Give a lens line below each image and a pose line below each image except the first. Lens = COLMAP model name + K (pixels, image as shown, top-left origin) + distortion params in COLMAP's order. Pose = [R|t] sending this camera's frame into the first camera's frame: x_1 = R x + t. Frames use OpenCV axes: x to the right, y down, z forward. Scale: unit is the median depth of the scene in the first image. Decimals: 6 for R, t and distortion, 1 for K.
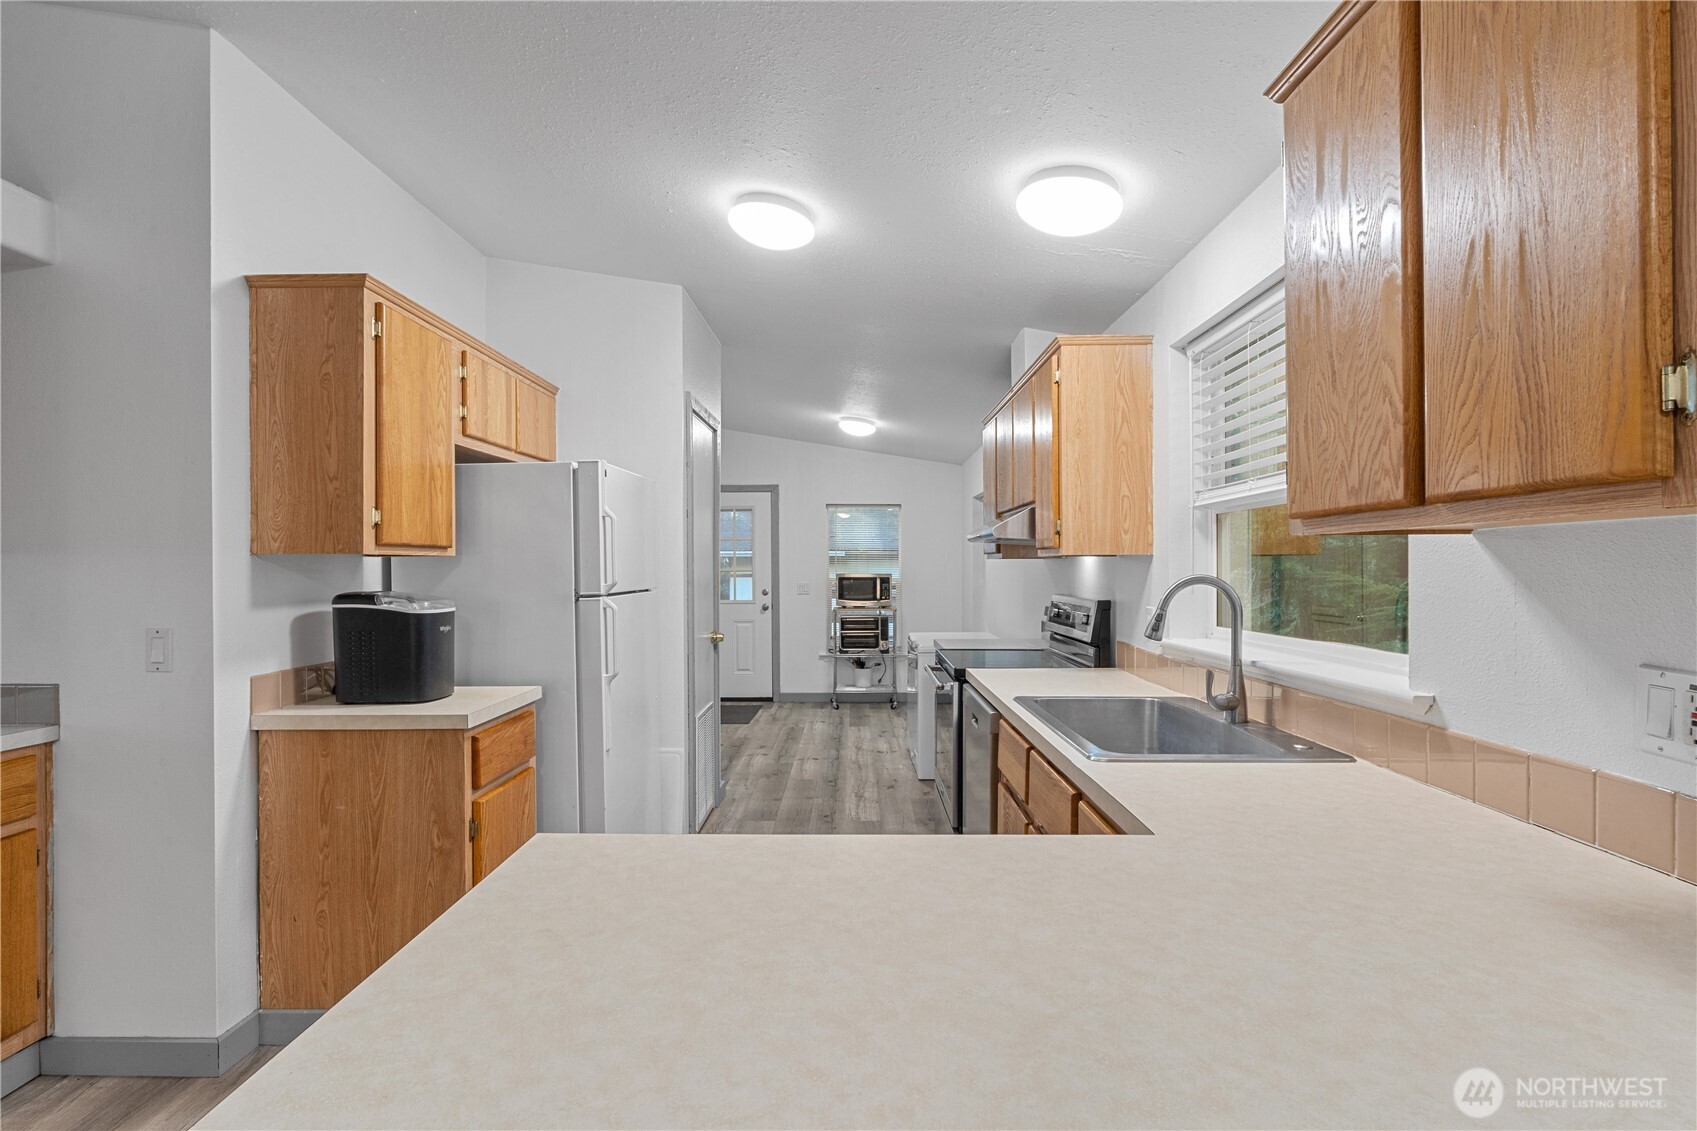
lens RADIAL K [[835.8, 0, 833.7], [0, 835.8, 566.7], [0, 0, 1]] dist [-0.002889, -0.000446]
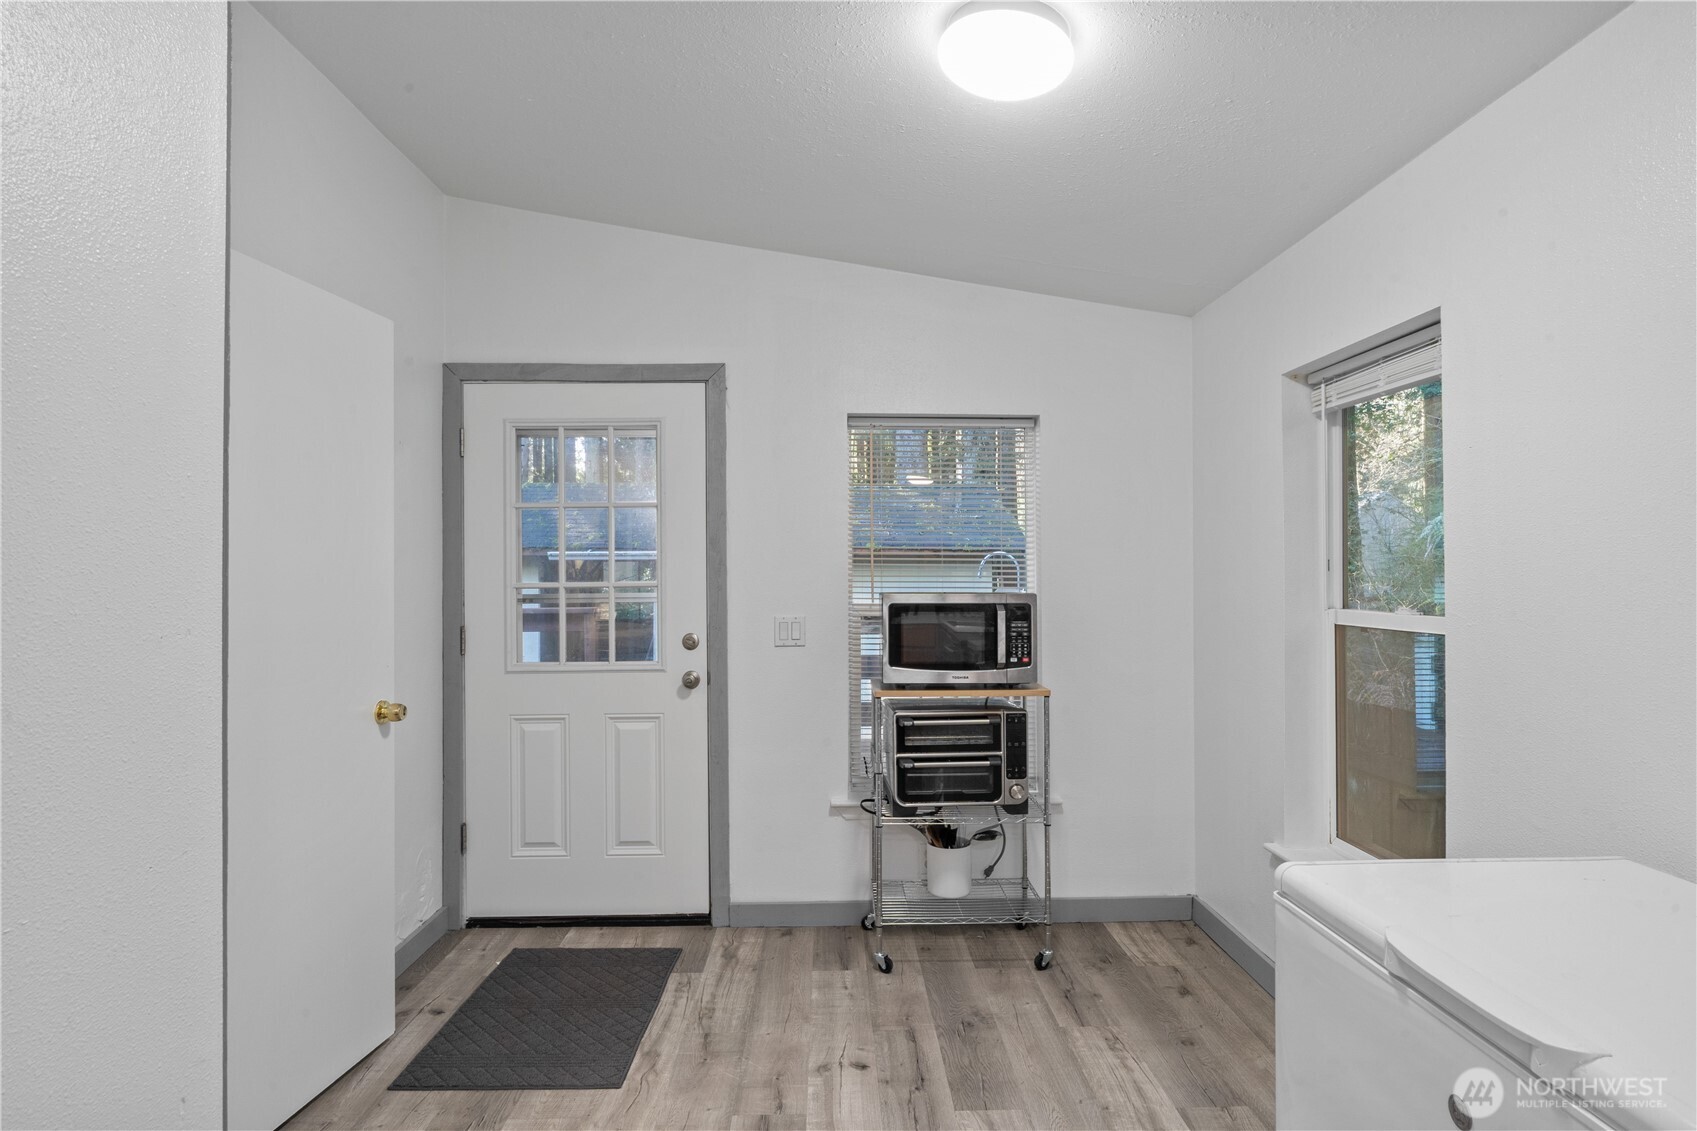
lens RADIAL K [[908.5, 0, 850.0], [0, 908.5, 575.1], [0, 0, 1]] dist [-0.006987, -0.001896]
pose [[0.998627, -0.001407, 0.052373, -0.031228], [0.001601, 0.999992, -0.003661, 0.001281], [-0.052368, 0.003740, 0.998621, 0.596081]]
